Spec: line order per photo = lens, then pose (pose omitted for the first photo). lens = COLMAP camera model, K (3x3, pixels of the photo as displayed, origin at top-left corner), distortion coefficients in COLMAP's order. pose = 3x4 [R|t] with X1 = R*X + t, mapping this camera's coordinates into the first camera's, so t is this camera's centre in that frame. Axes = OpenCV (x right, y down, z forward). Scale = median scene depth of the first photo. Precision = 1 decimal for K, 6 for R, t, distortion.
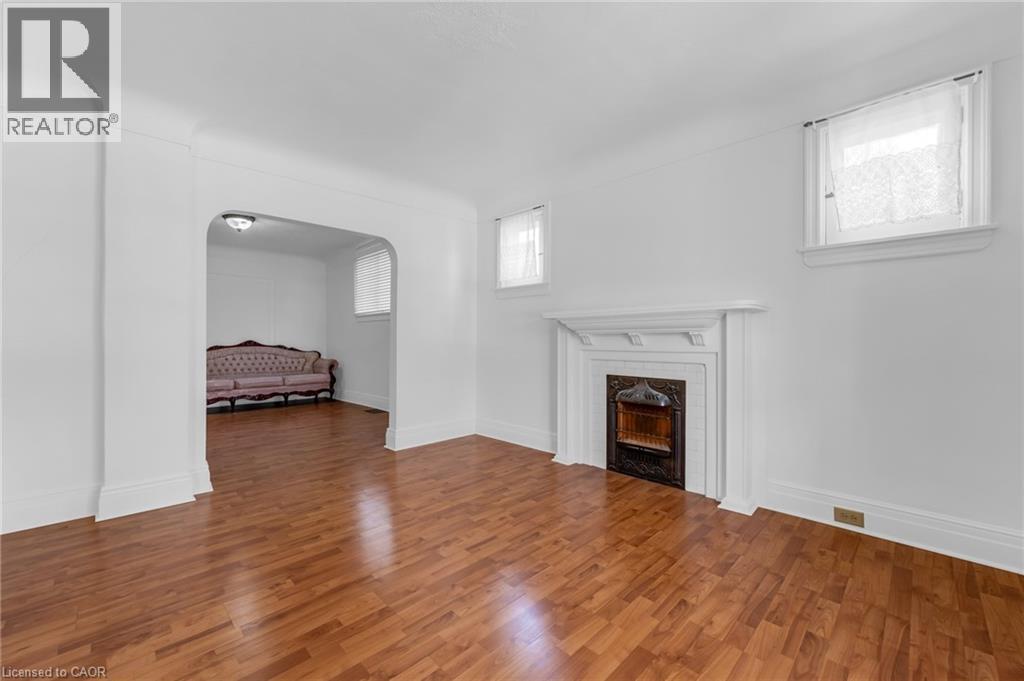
lens RADIAL K [[405.2, 0, 513.8], [0, 405.2, 343.7], [0, 0, 1]] dist [0.001864, 0.000521]
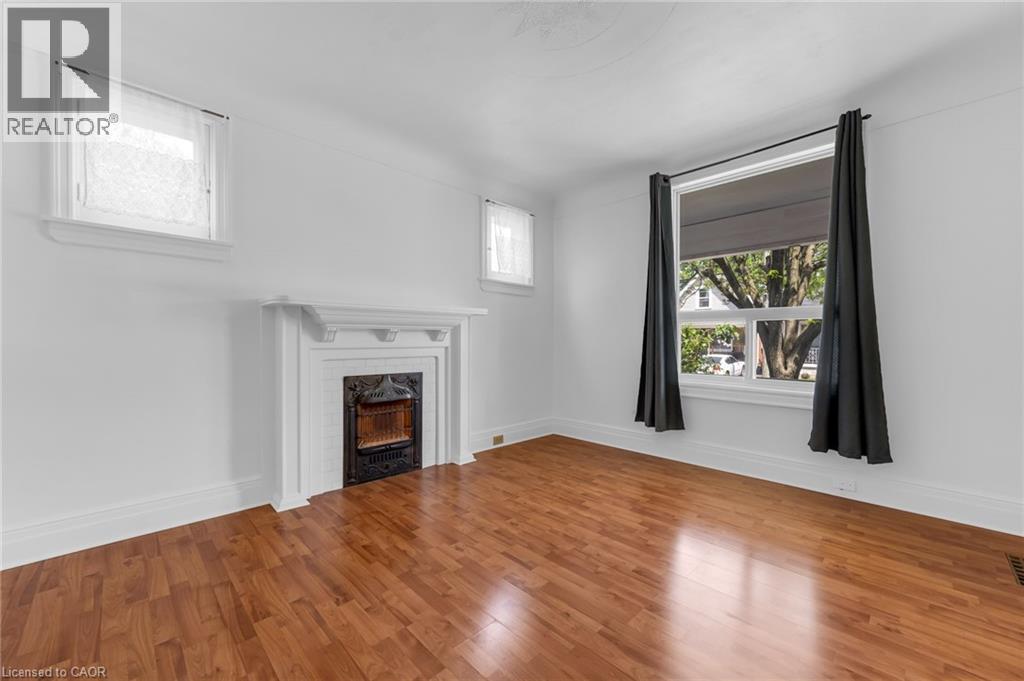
lens RADIAL K [[412.1, 0, 516.5], [0, 412.1, 340.2], [0, 0, 1]] dist [0.007483, 0.000104]
pose [[0.001086, -0.007221, 0.999973, -0.725988], [0.001346, 0.999973, 0.007220, -0.007383], [-0.999999, 0.001338, 0.001095, 0.721661]]
